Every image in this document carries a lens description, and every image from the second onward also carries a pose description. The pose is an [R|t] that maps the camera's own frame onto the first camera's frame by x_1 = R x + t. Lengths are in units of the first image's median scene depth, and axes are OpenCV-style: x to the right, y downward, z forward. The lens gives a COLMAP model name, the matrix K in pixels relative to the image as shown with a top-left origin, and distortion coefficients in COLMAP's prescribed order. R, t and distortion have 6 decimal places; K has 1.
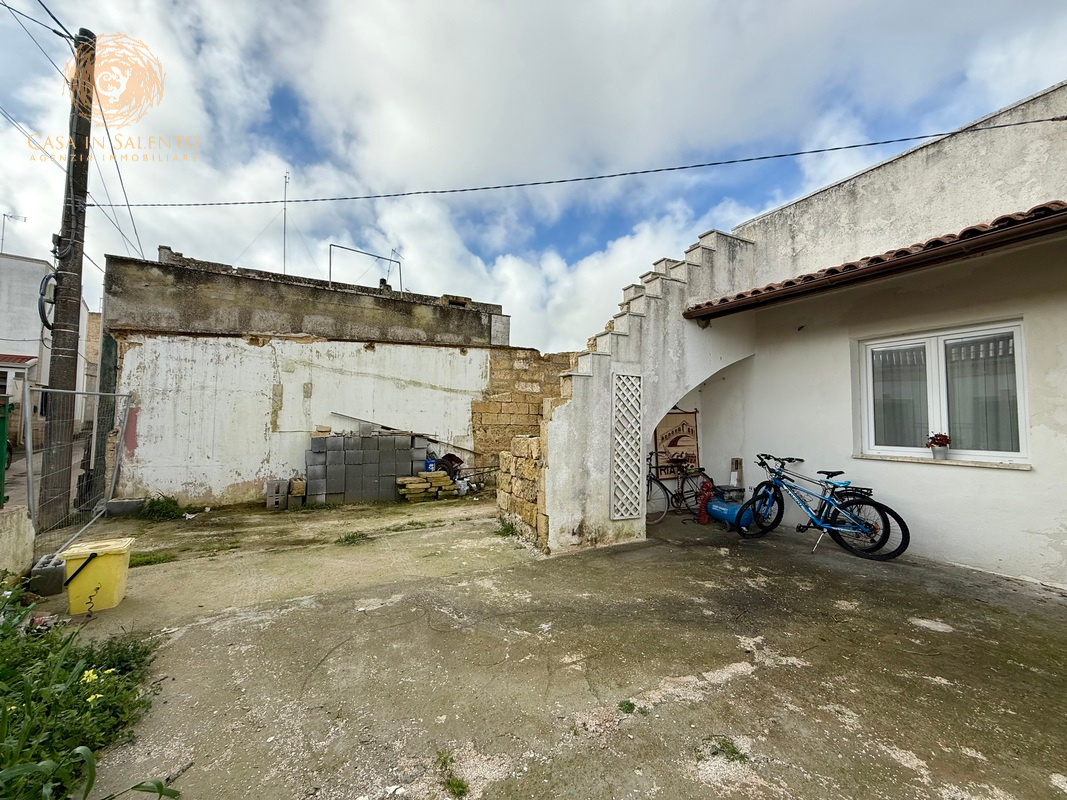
lens RADIAL K [[422.9, 0, 530.4], [0, 422.9, 398.5], [0, 0, 1]] dist [-0.000129, 0.000127]
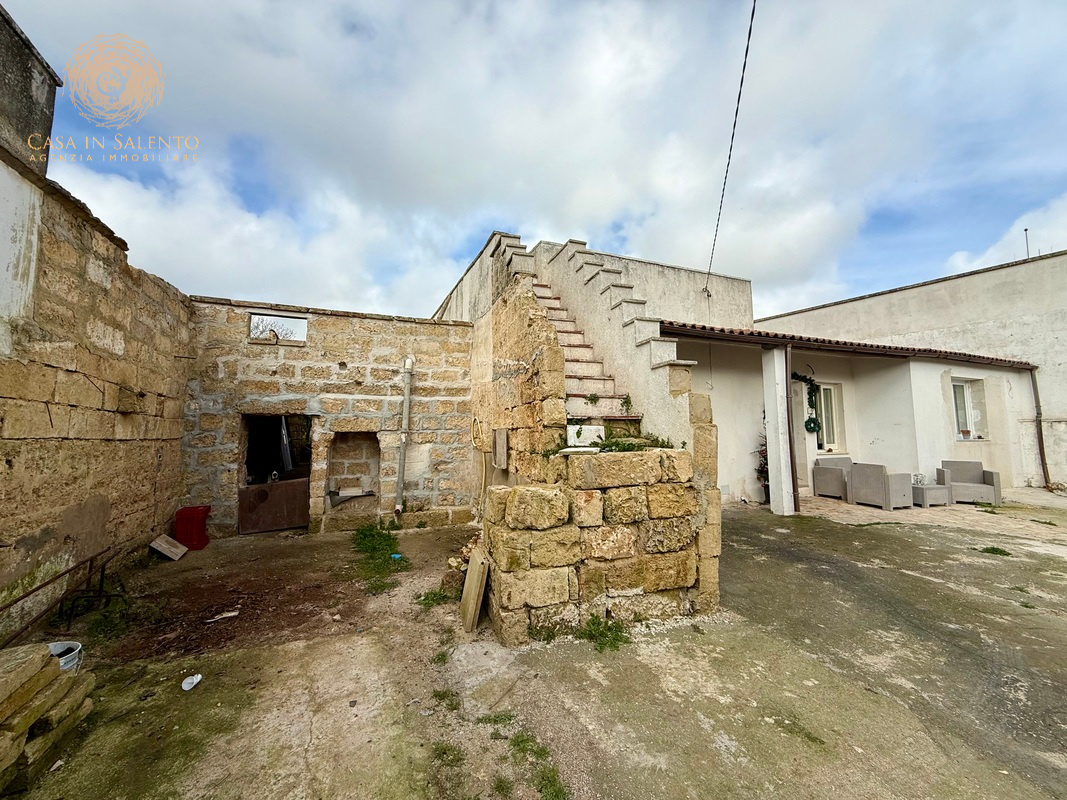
lens RADIAL K [[422.9, 0, 530.4], [0, 422.9, 398.5], [0, 0, 1]] dist [-0.000129, 0.000127]
pose [[0.099697, 0.075896, 0.992119, -0.791655], [-0.046266, 0.996362, -0.071571, 0.086237], [-0.993942, -0.038766, 0.102845, 1.376364]]
